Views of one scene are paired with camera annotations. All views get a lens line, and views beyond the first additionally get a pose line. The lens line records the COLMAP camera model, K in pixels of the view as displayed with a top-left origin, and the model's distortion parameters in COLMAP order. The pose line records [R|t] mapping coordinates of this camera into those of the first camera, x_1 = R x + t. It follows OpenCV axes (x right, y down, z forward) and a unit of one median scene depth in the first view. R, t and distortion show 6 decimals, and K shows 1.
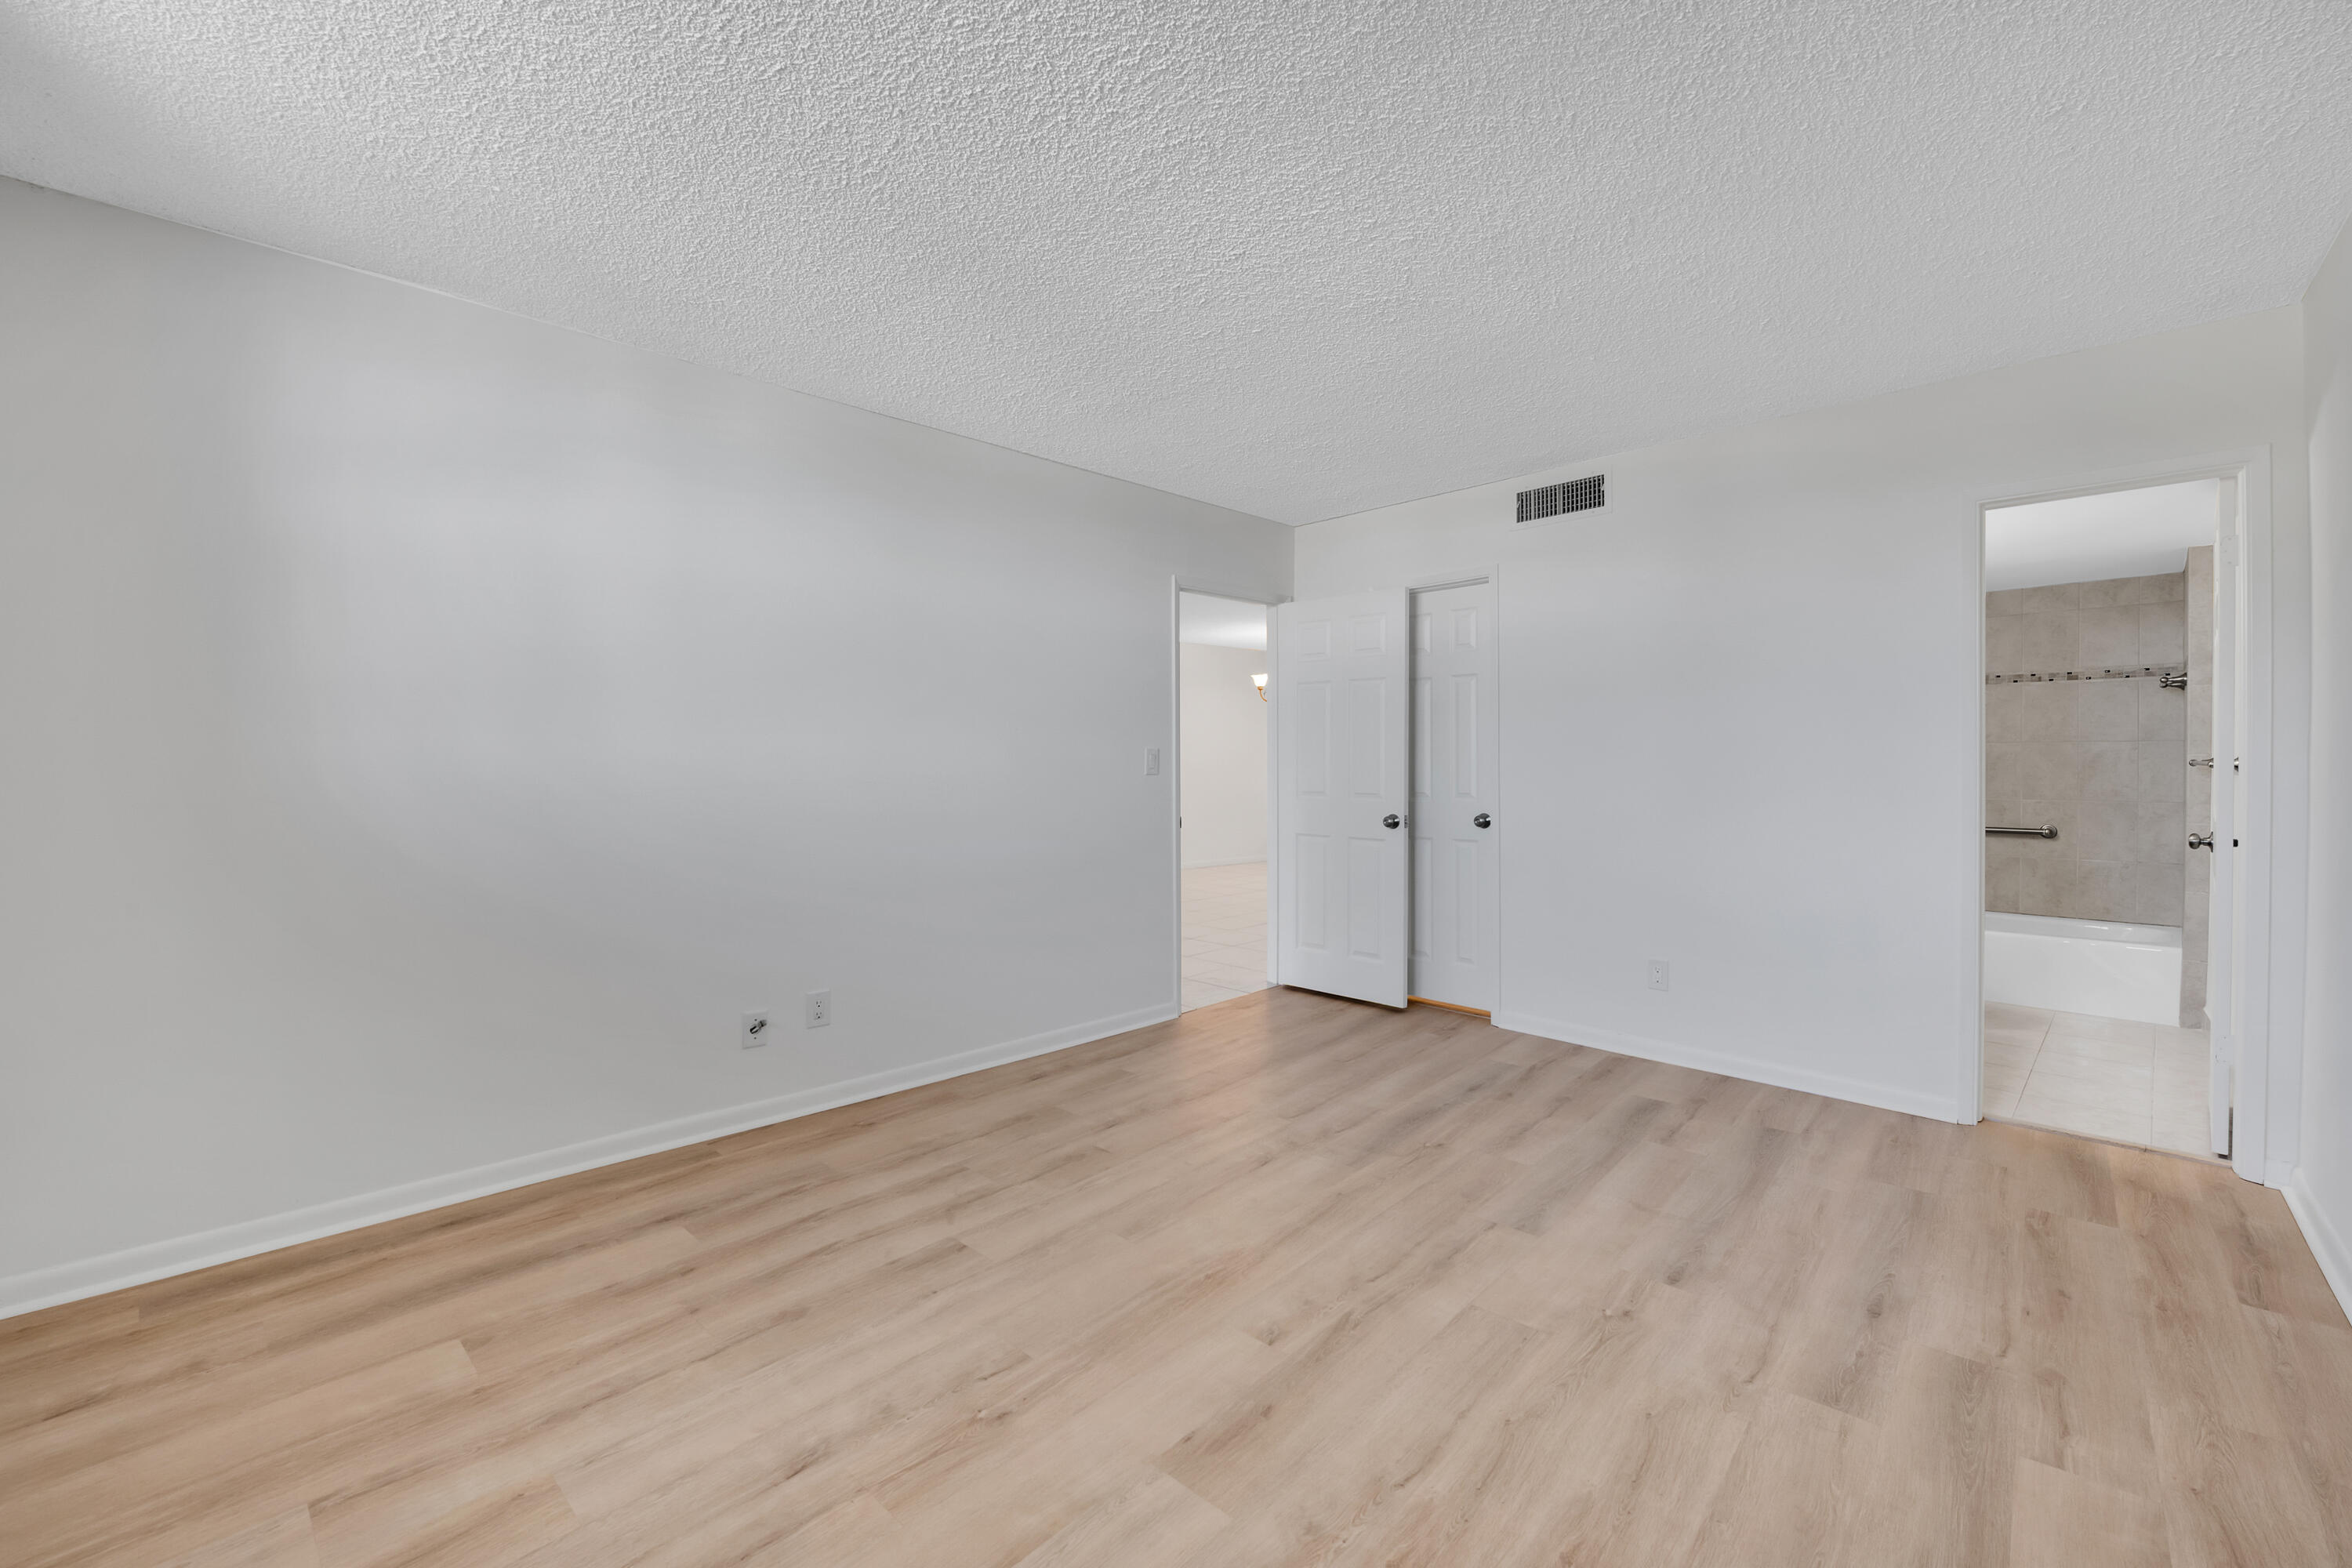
lens RADIAL K [[958.9, 0, 1180.9], [0, 958.9, 775.6], [0, 0, 1]] dist [-0.013971, -0.000107]
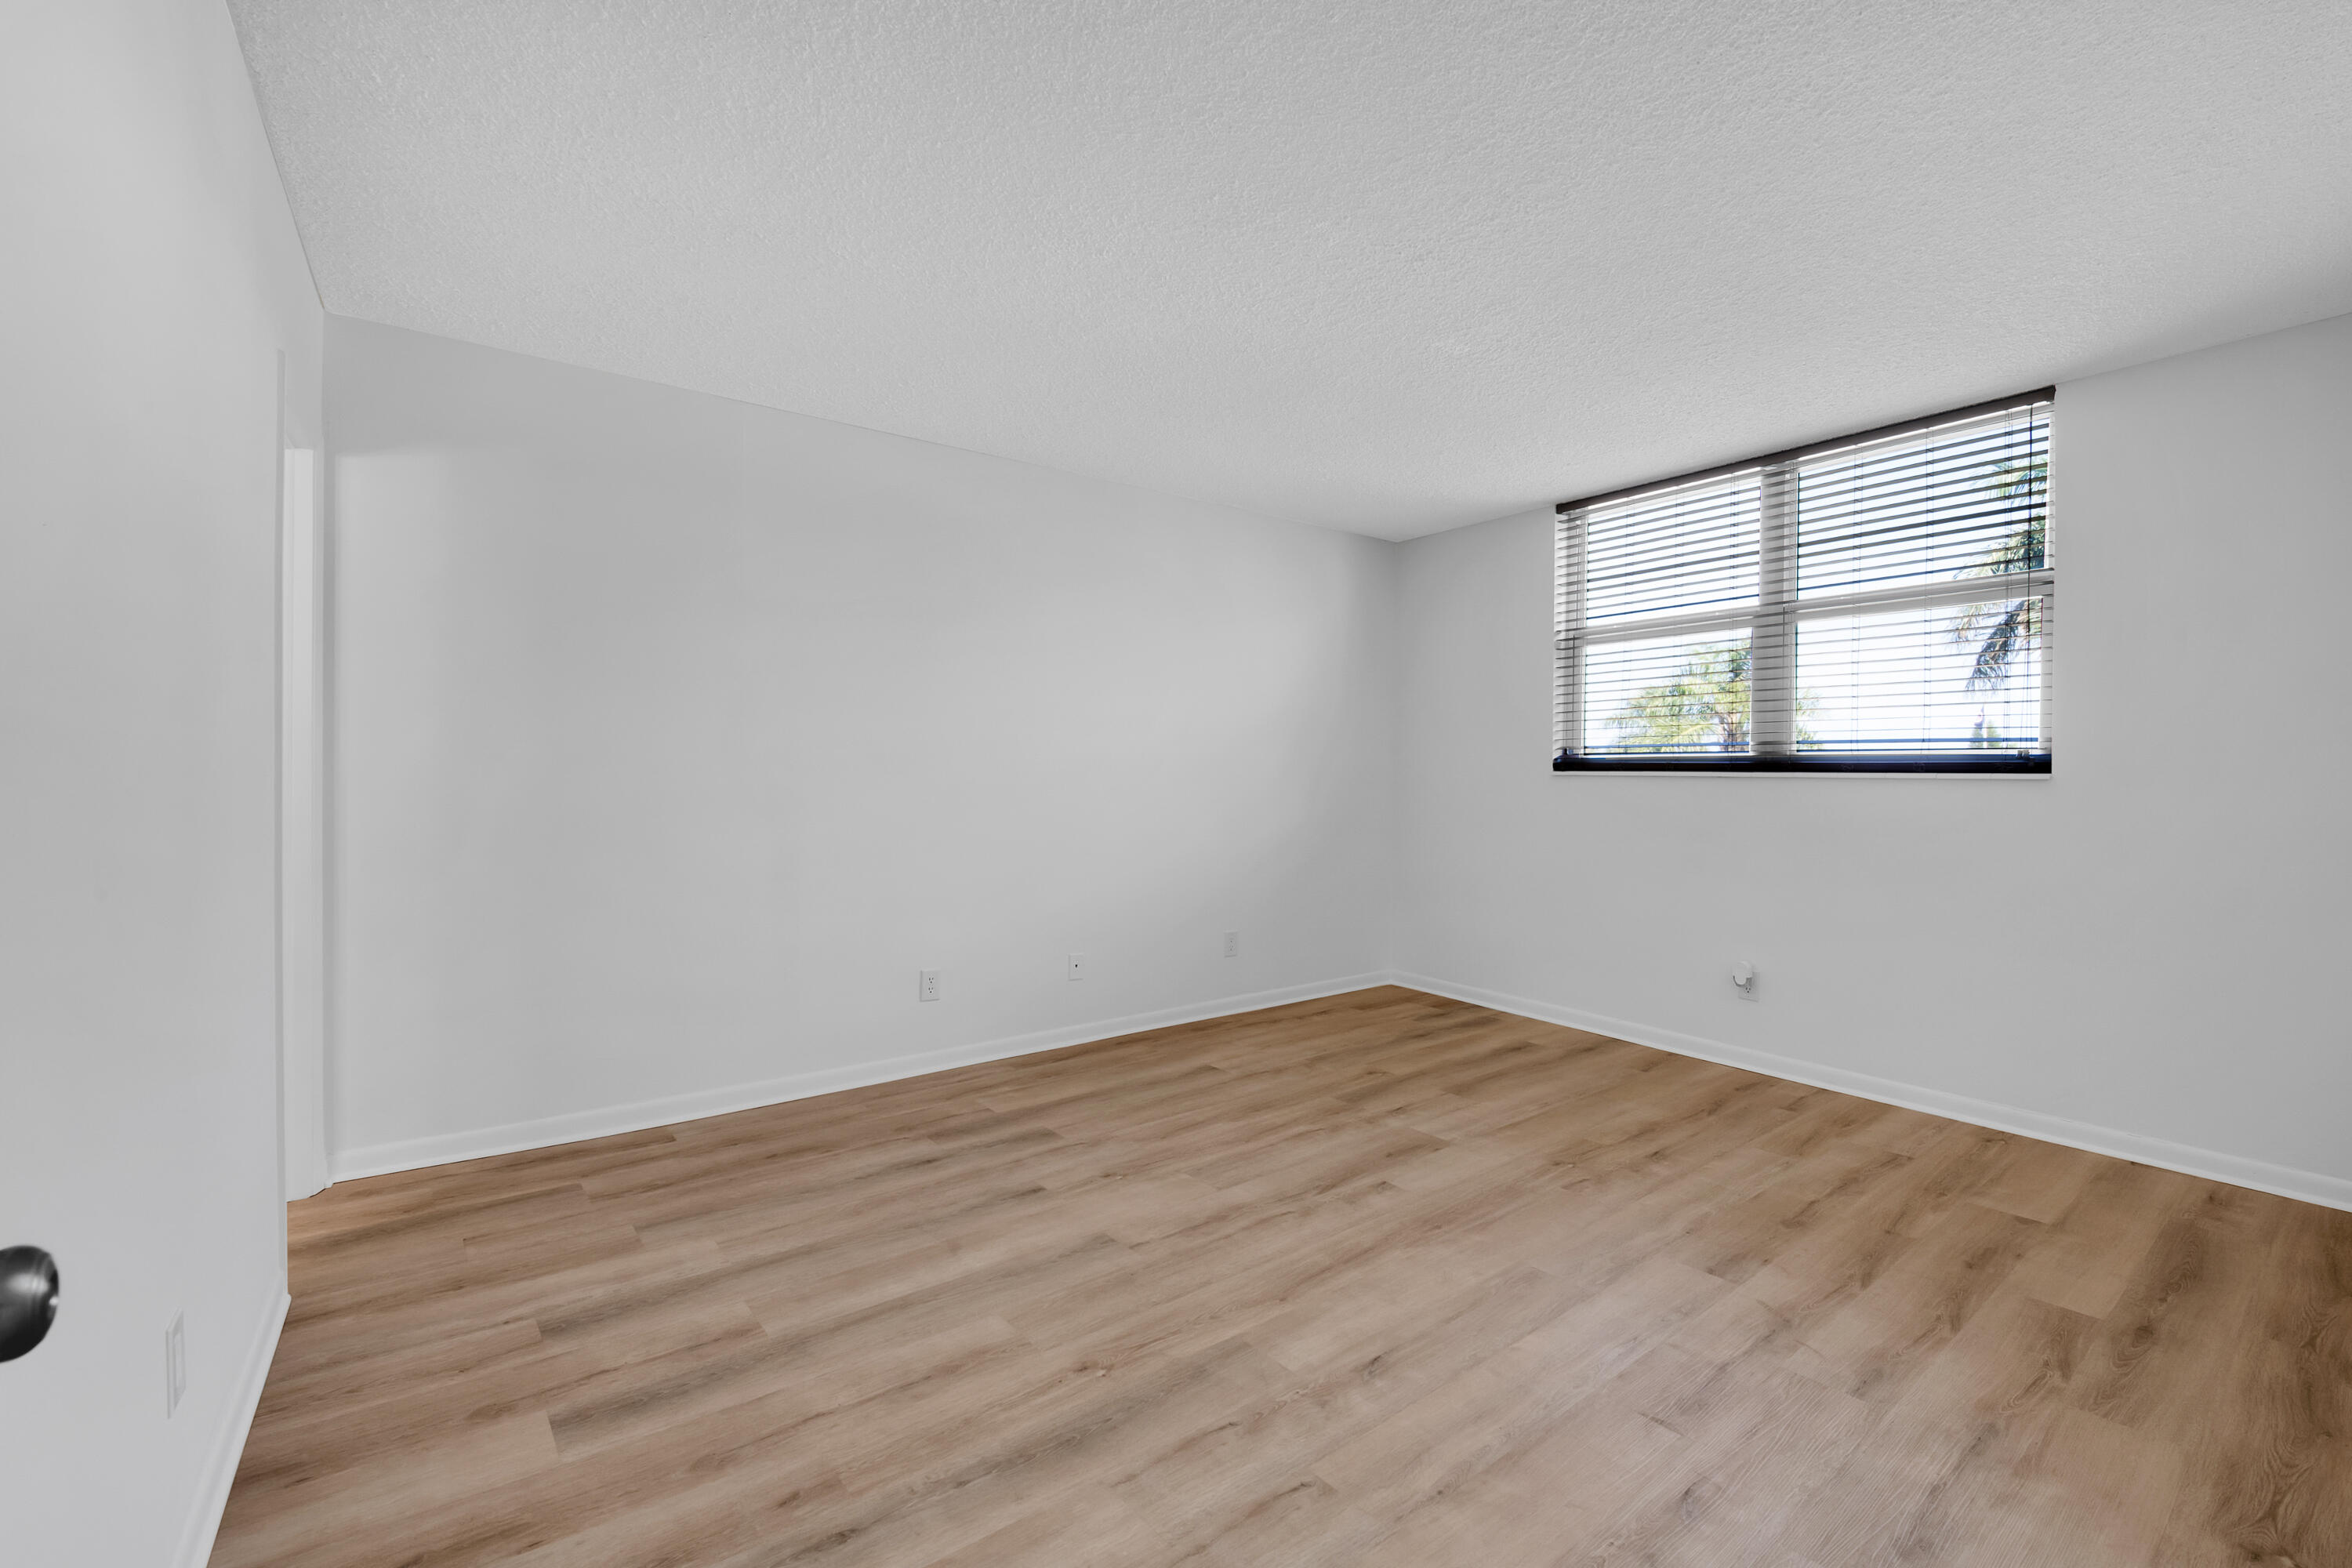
lens RADIAL K [[958.9, 0, 1171.4], [0, 958.9, 773.2], [0, 0, 1]] dist [-0.013971, -0.000107]
pose [[-0.986373, -0.004935, 0.164450, 0.139284], [-0.002298, 0.999866, 0.016224, -0.011879], [-0.164508, 0.015625, -0.986252, 1.930234]]
